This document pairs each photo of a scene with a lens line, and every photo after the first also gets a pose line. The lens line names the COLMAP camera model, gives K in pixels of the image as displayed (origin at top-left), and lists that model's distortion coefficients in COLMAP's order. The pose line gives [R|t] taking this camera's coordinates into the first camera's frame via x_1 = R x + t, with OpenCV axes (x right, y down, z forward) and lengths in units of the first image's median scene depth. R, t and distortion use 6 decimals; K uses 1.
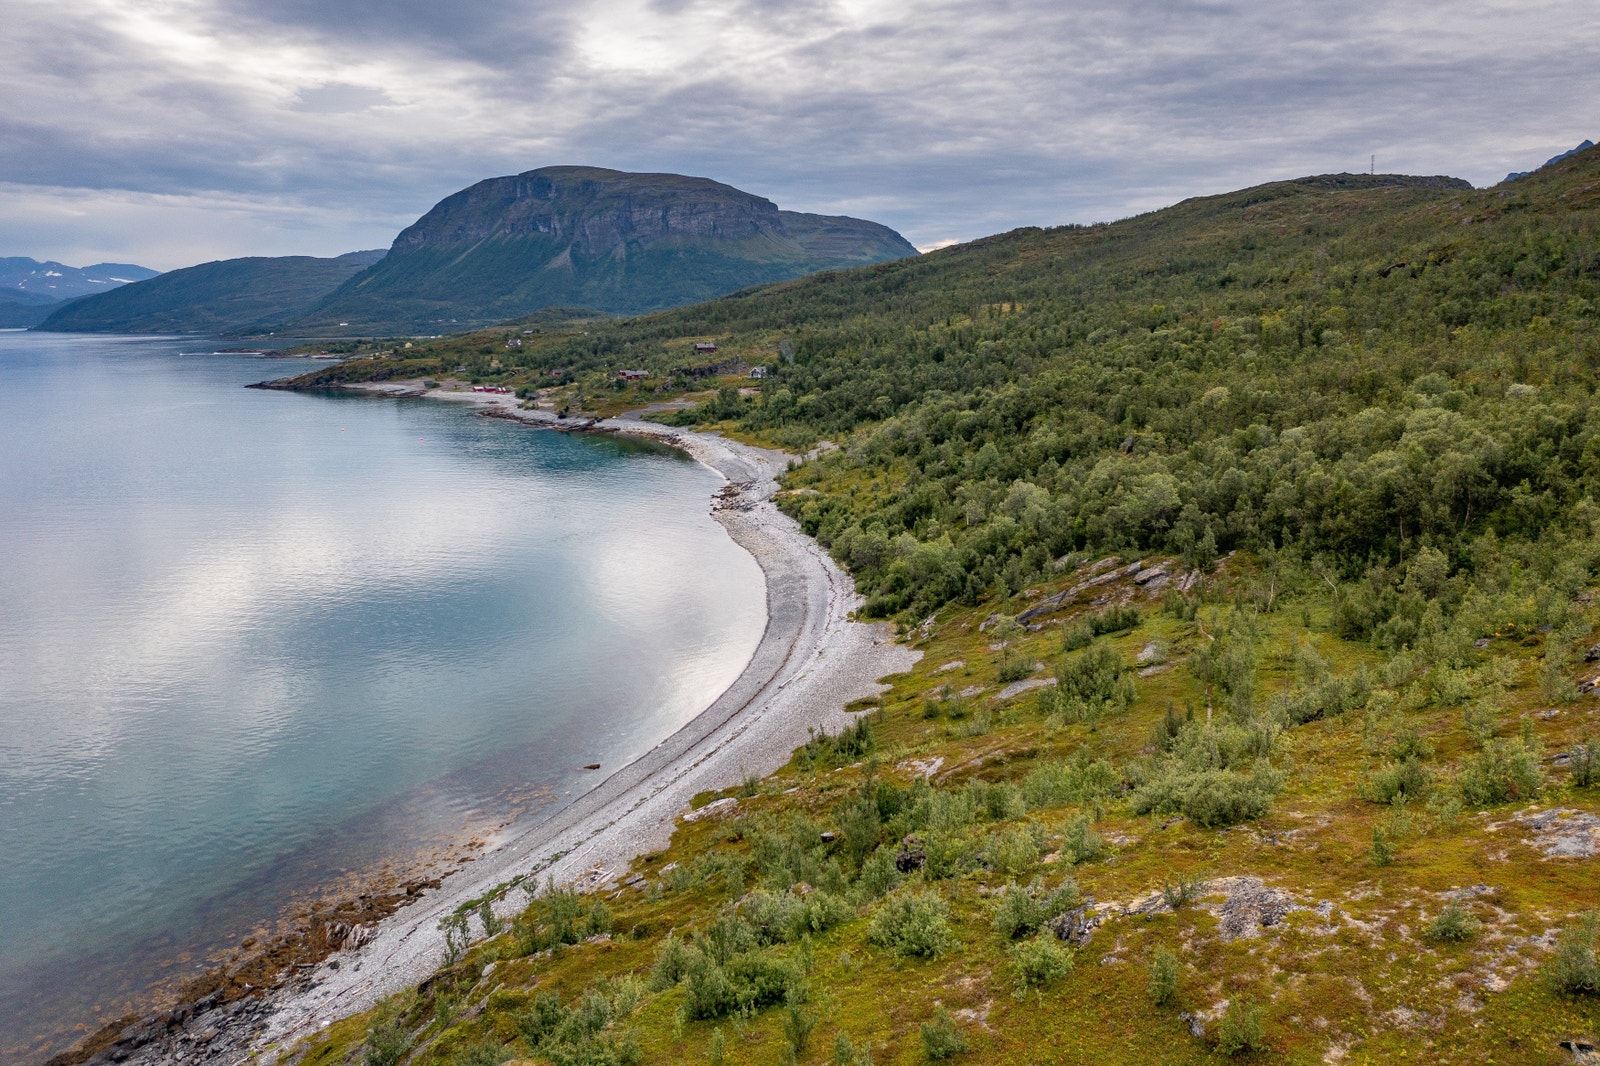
lens RADIAL K [[1251.7, 0, 799.4], [0, 1251.7, 520.4], [0, 0, 1]] dist [-0.029040, 0.002058]
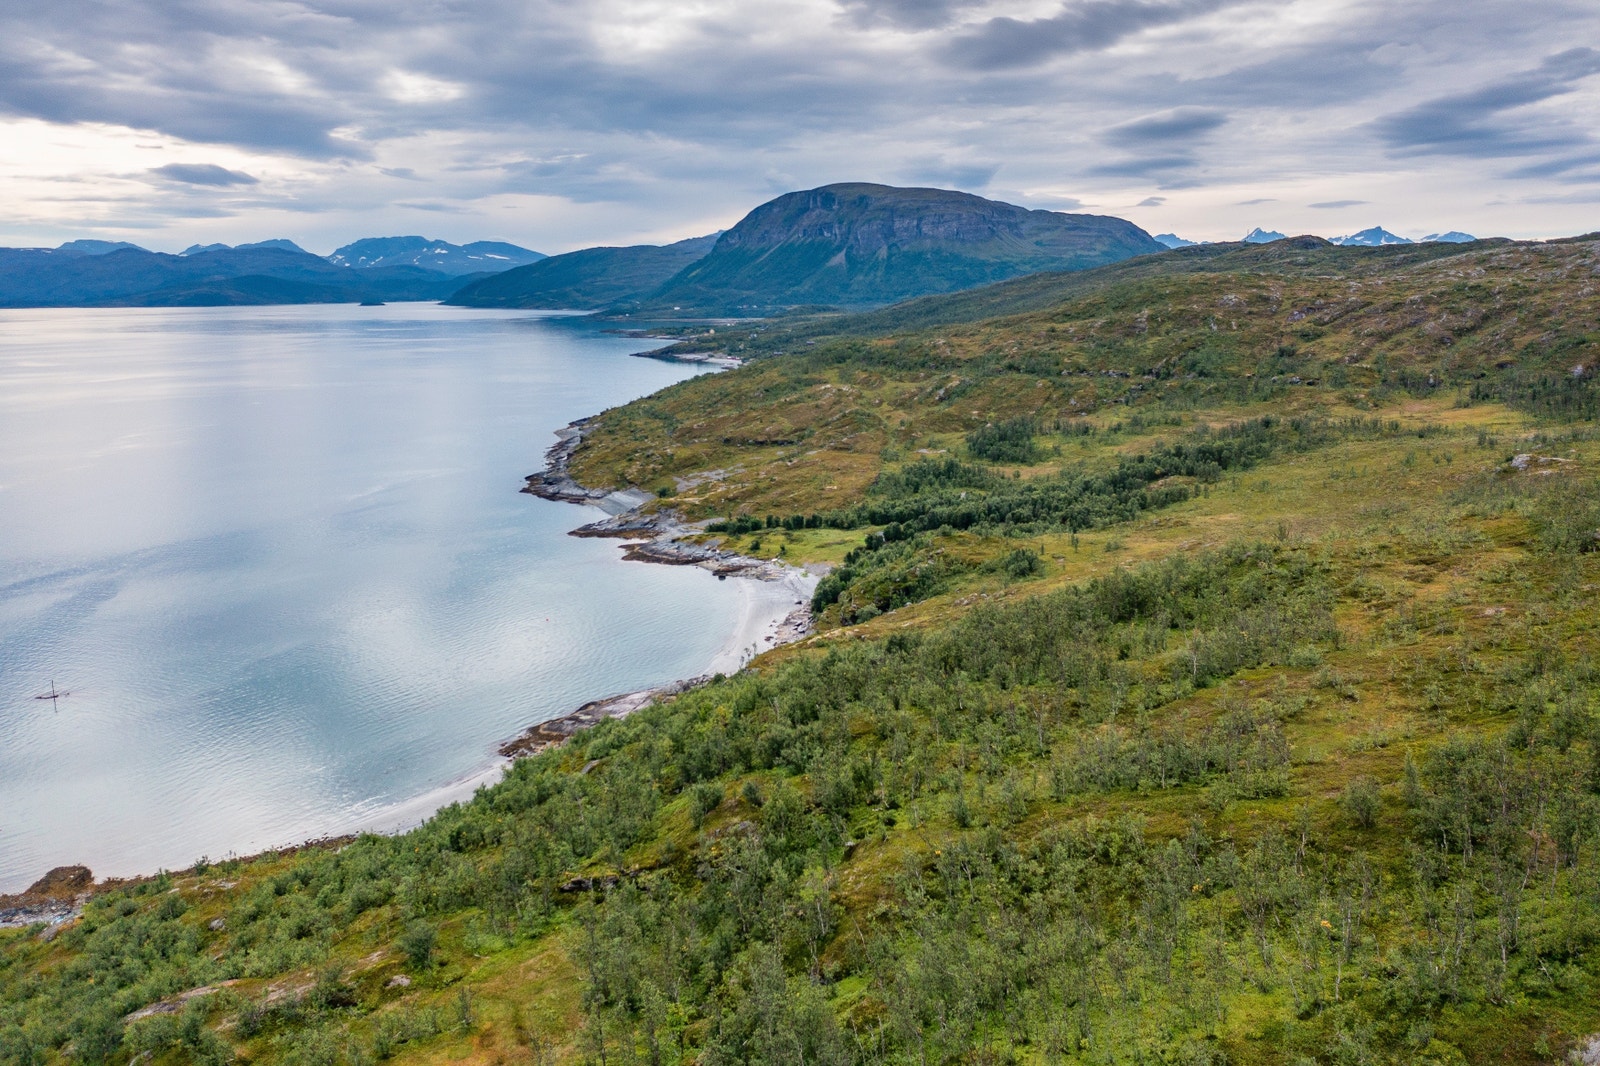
lens RADIAL K [[1251.7, 0, 810.1], [0, 1251.7, 530.8], [0, 0, 1]] dist [-0.029040, 0.002058]
pose [[0.970255, 0.049013, -0.237073, 0.102623], [-0.041663, 0.998486, 0.035919, 0.028133], [0.238475, -0.024973, 0.970828, -0.275192]]
